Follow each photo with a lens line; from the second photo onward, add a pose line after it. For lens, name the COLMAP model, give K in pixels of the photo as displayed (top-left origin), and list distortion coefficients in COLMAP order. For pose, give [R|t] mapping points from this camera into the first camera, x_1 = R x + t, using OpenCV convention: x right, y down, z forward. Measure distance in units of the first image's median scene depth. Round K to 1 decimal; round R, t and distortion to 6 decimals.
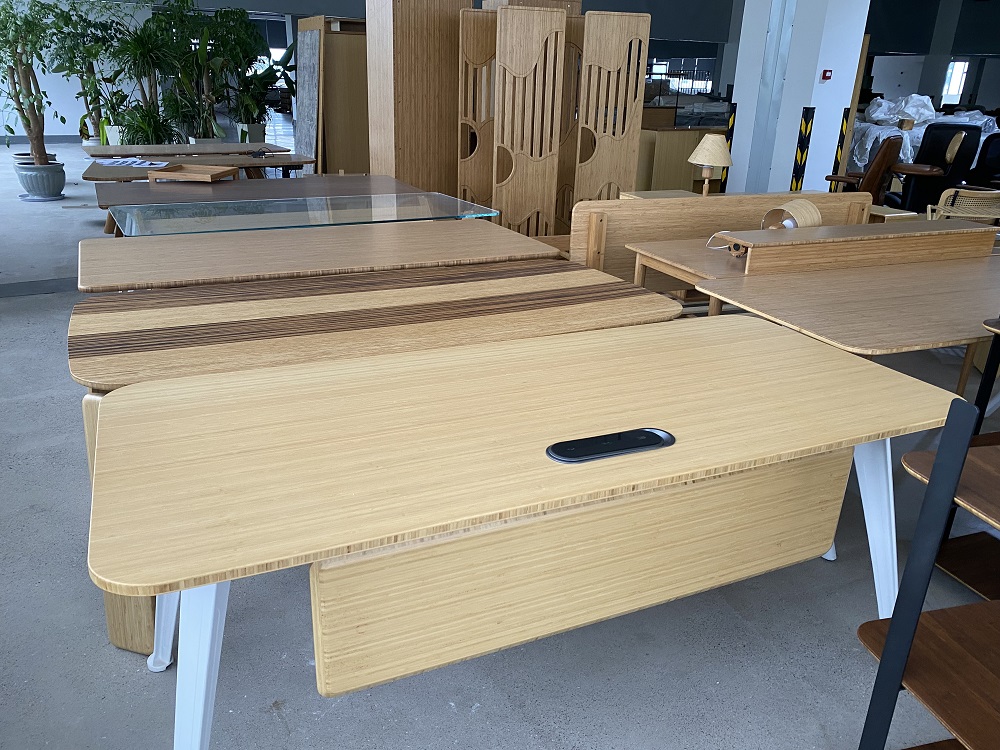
lens RADIAL K [[765.1, 0, 496.8], [0, 765.1, 380.3], [0, 0, 1]] dist [0.012380, -0.006628]
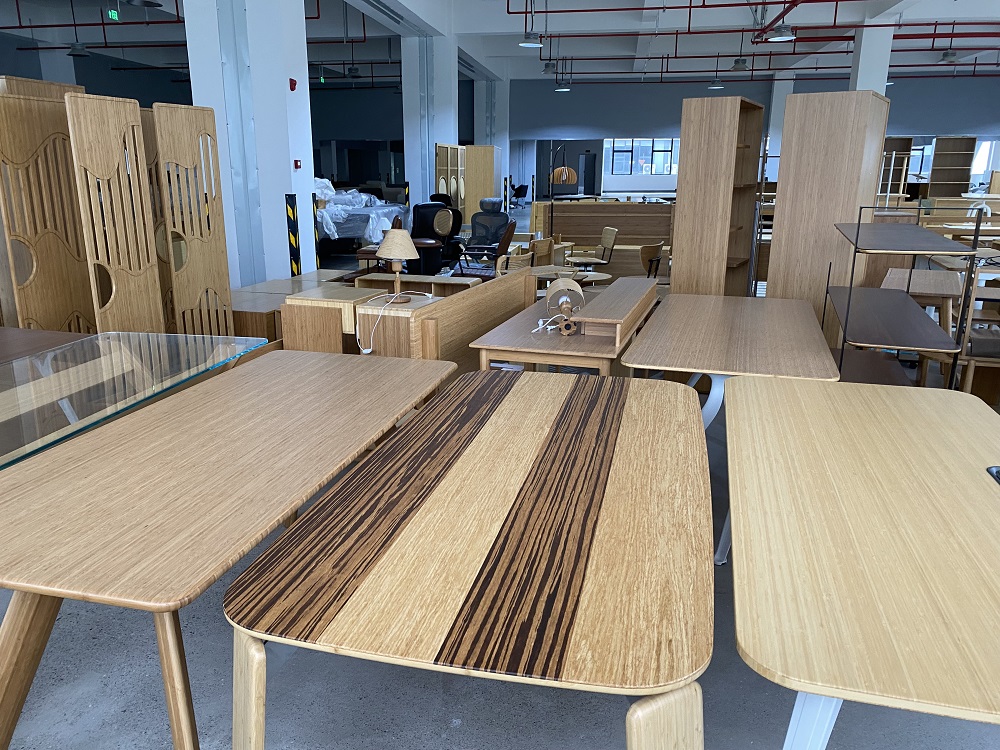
lens RADIAL K [[765.1, 0, 498.7], [0, 765.1, 371.6], [0, 0, 1]] dist [0.012380, -0.006628]
pose [[0.650760, -0.219072, 0.726993, -0.620792], [0.293939, 0.955502, 0.024815, -0.183865], [-0.700079, 0.197543, 0.686197, 0.359989]]
